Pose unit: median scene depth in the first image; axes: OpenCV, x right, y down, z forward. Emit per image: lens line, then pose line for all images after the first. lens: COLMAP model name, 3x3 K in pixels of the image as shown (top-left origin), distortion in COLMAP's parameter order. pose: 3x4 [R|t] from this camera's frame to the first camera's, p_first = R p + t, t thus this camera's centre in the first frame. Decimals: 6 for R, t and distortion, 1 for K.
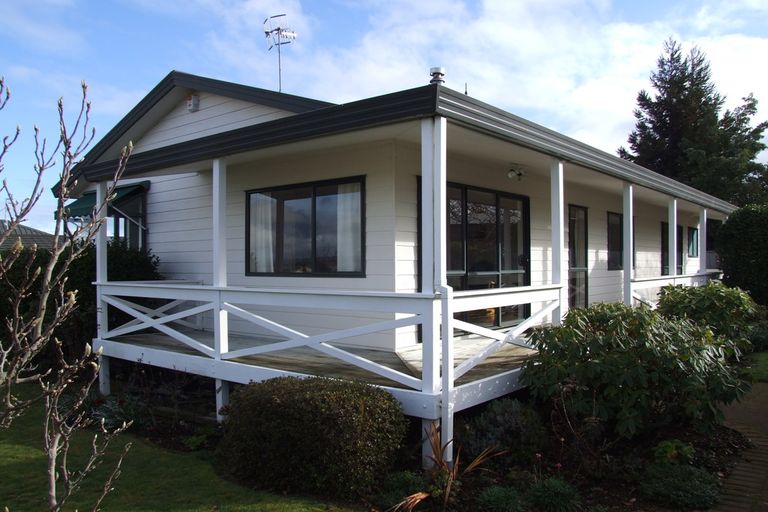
lens RADIAL K [[615.2, 0, 384.0], [0, 615.2, 256.0], [0, 0, 1]] dist [-0.085922, -0.003313]
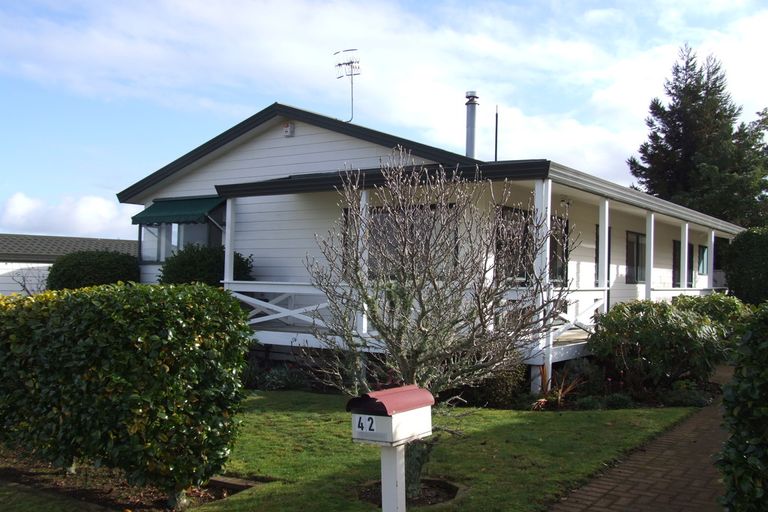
lens RADIAL K [[800.7, 0, 384.0], [0, 800.7, 256.0], [0, 0, 1]] dist [-0.006696, -0.254438]
pose [[0.995847, 0.025109, 0.087515, -0.158220], [-0.023556, 0.999547, -0.018739, 0.008441], [-0.087946, 0.016600, 0.995987, -0.325627]]
